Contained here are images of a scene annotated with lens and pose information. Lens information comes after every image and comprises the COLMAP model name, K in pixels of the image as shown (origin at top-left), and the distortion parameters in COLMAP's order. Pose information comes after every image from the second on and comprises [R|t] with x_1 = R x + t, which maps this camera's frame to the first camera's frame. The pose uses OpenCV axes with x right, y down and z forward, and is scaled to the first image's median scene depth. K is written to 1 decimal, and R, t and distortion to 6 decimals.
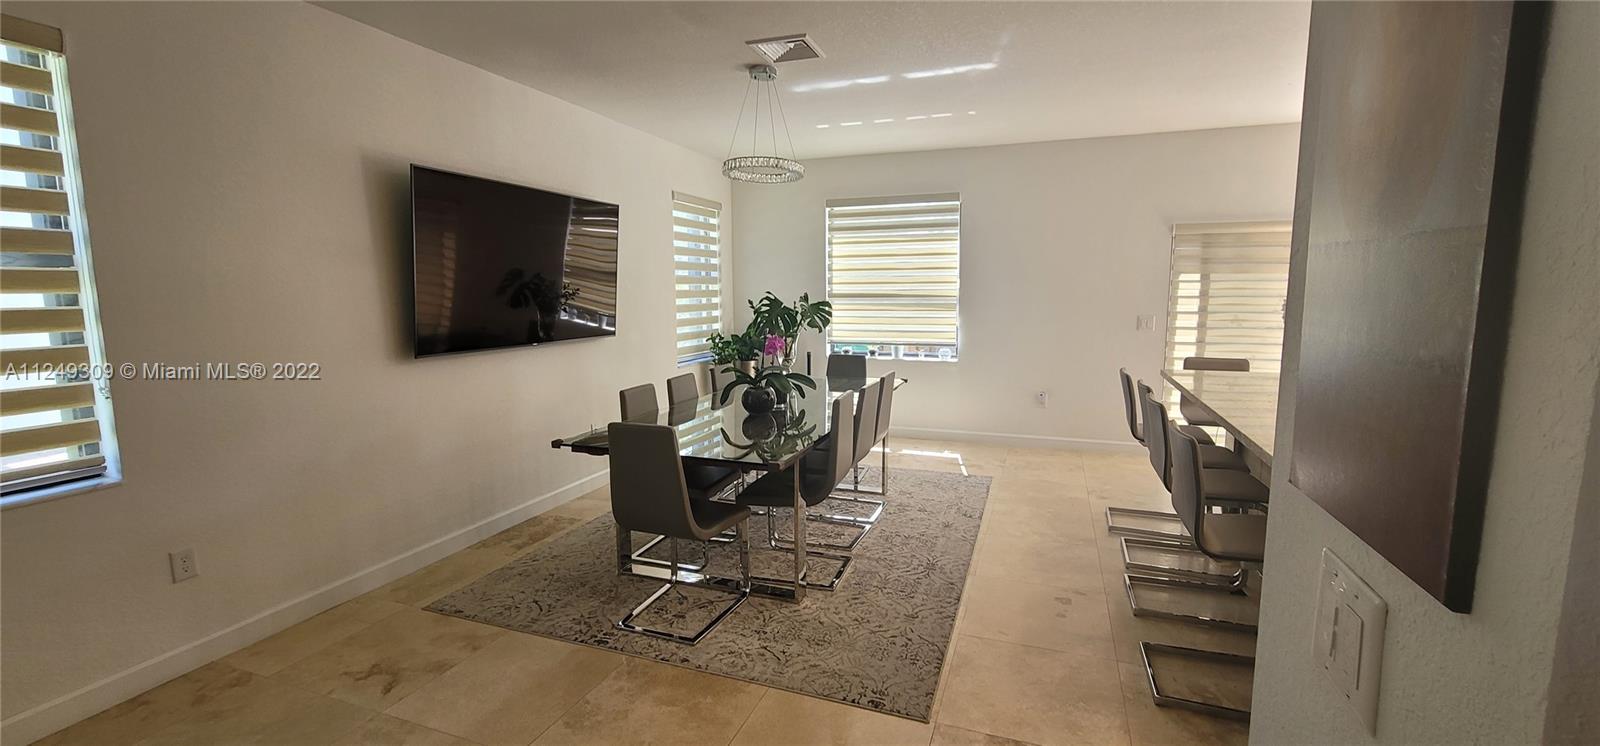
lens RADIAL K [[653.5, 0, 809.9], [0, 653.5, 380.0], [0, 0, 1]] dist [-0.008751, 0.001789]
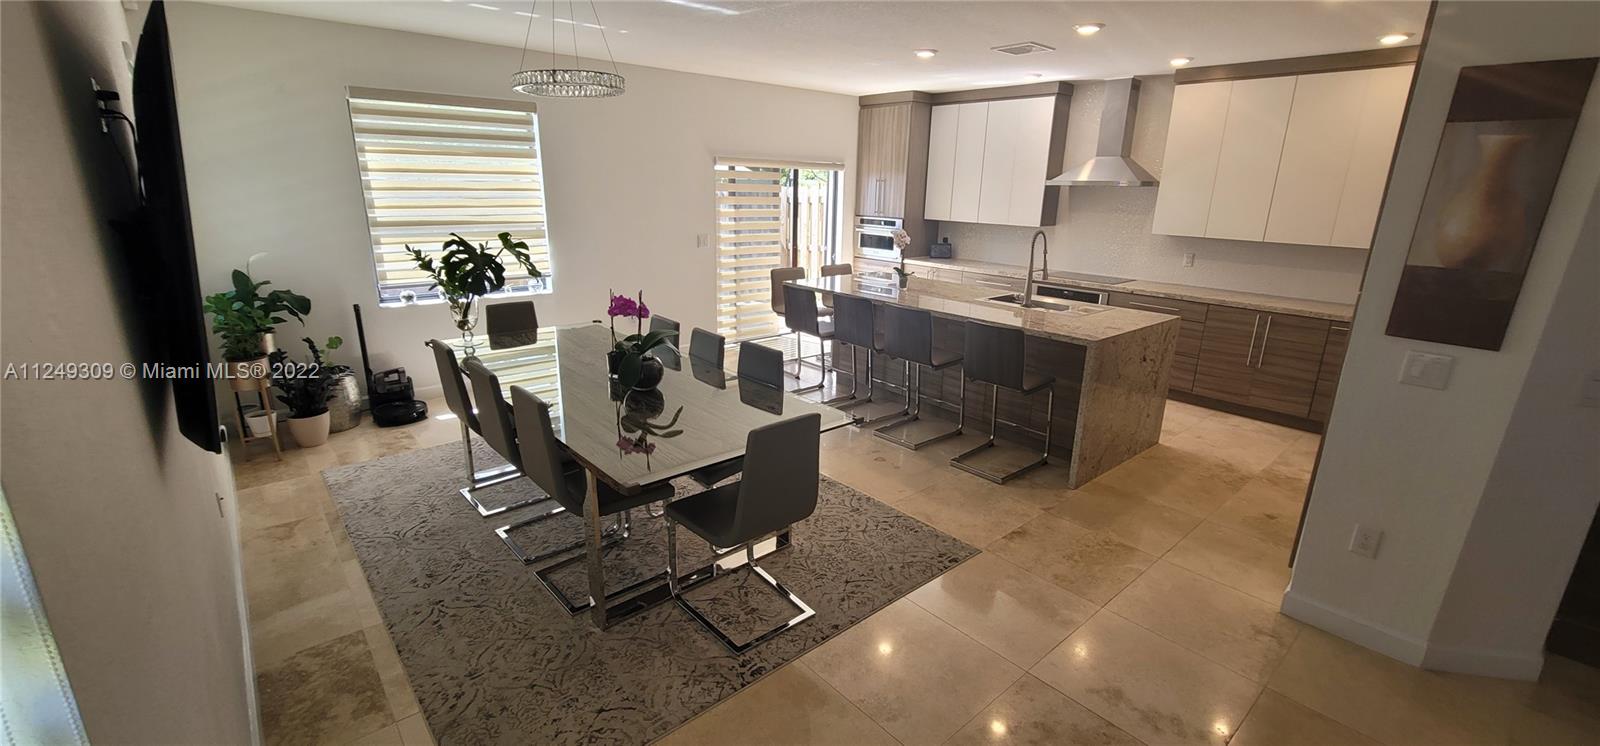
lens RADIAL K [[653.5, 0, 806.9], [0, 653.5, 373.2], [0, 0, 1]] dist [-0.008751, 0.001789]
pose [[0.480230, -0.229712, 0.846529, -0.529454], [0.099204, 0.973130, 0.207789, -0.094136], [-0.871515, -0.015808, 0.490114, 0.289721]]
